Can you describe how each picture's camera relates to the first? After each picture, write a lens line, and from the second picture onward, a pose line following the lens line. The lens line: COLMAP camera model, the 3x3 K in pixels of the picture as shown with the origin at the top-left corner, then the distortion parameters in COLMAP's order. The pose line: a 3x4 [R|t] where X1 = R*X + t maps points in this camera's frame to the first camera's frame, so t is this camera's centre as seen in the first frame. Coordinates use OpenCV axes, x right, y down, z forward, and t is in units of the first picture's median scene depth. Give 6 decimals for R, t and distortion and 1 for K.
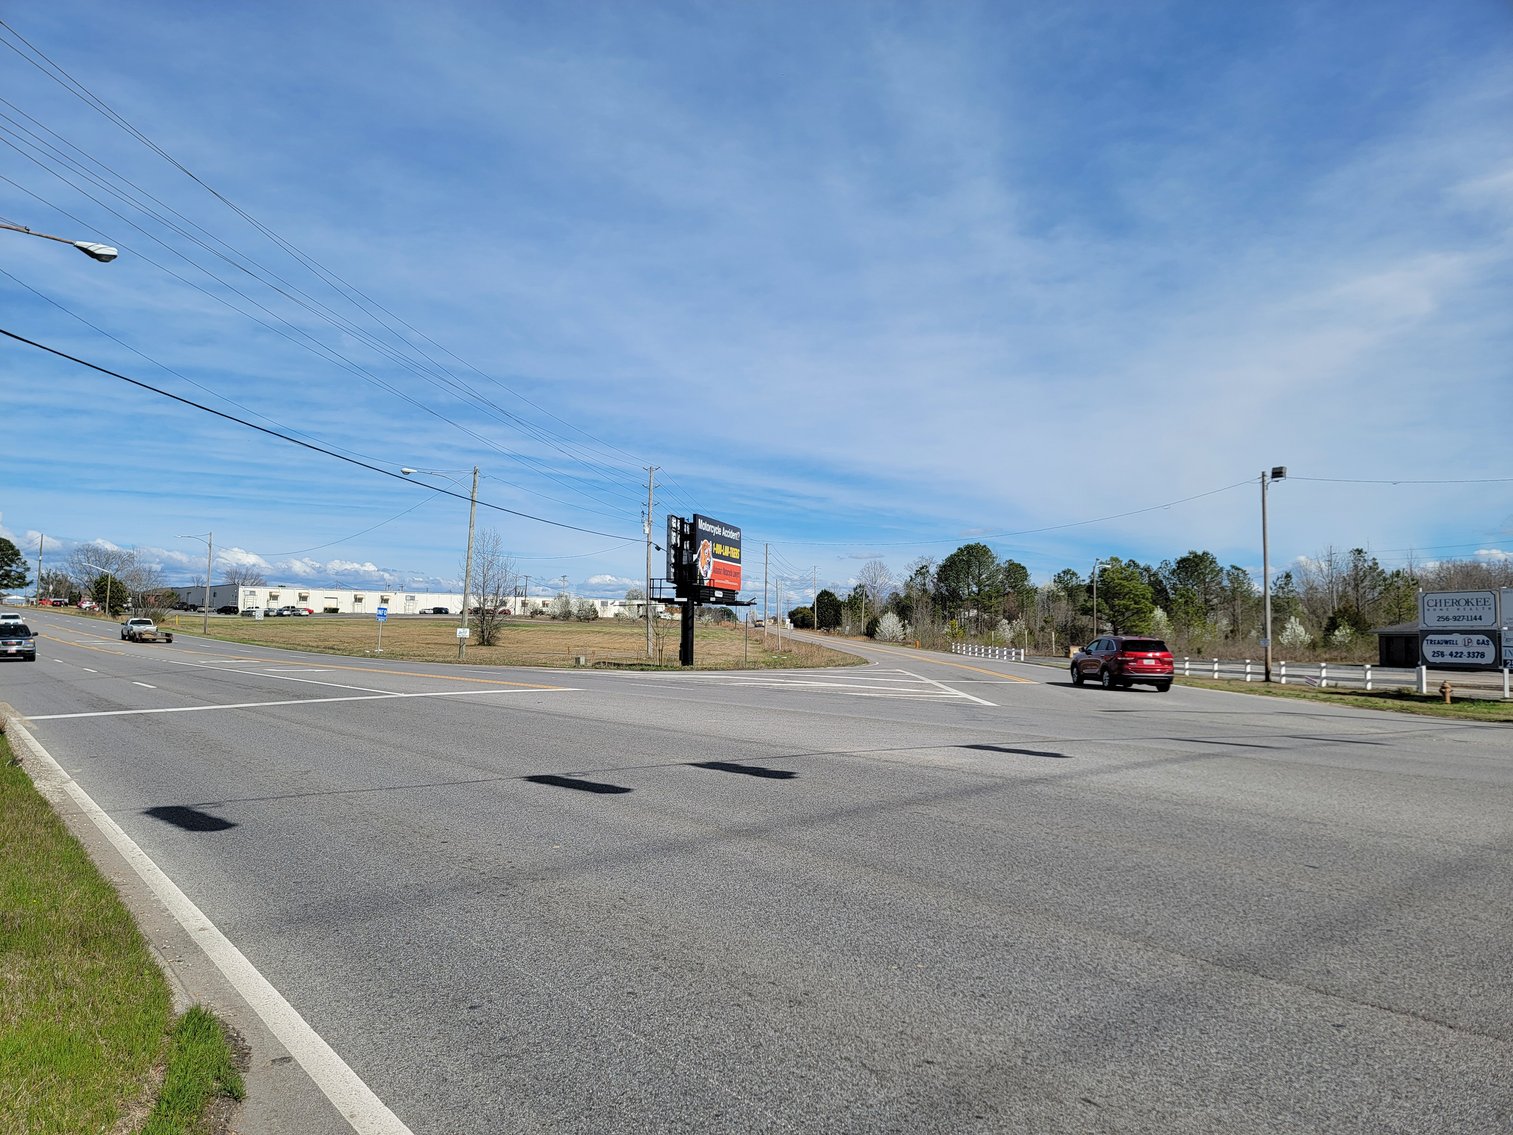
lens RADIAL K [[1107.3, 0, 736.7], [0, 1107.3, 534.8], [0, 0, 1]] dist [0.052199, -0.008128]
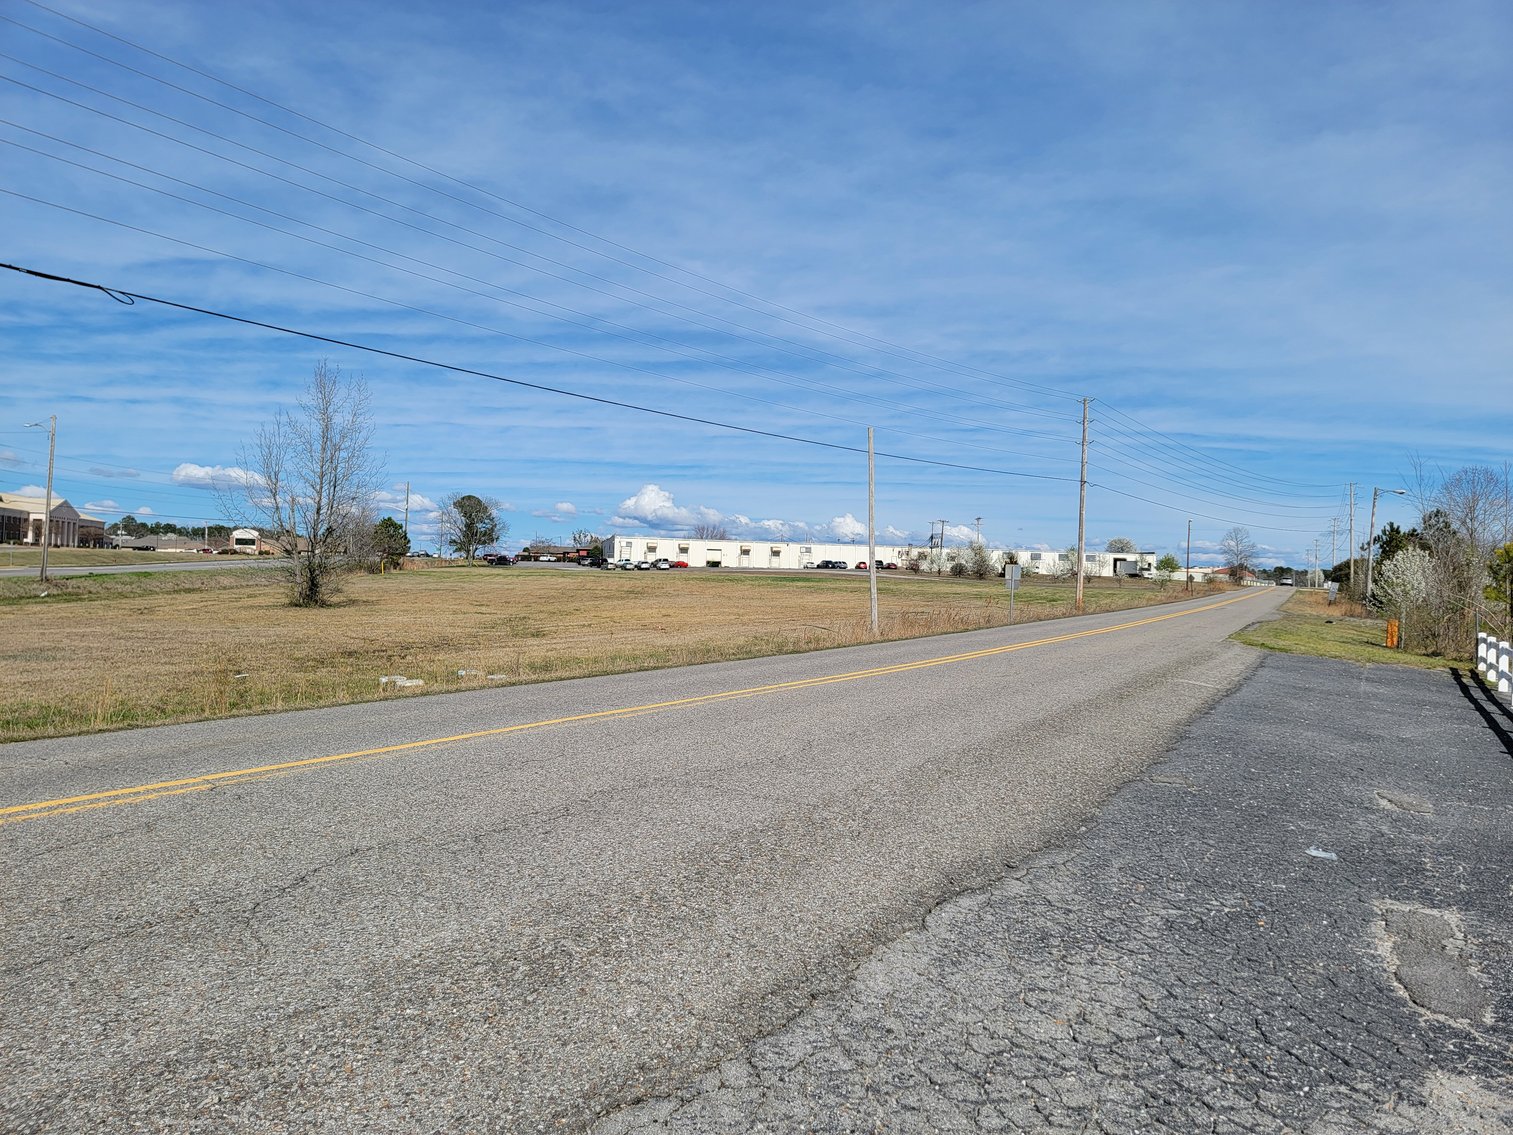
lens RADIAL K [[1108.0, 0, 735.2], [0, 1108.0, 539.1], [0, 0, 1]] dist [0.049943, -0.002874]
pose [[0.870984, -0.013440, -0.491127, 0.426345], [0.032241, 0.999035, 0.029838, 0.096321], [0.490252, -0.041822, 0.870577, 1.007818]]
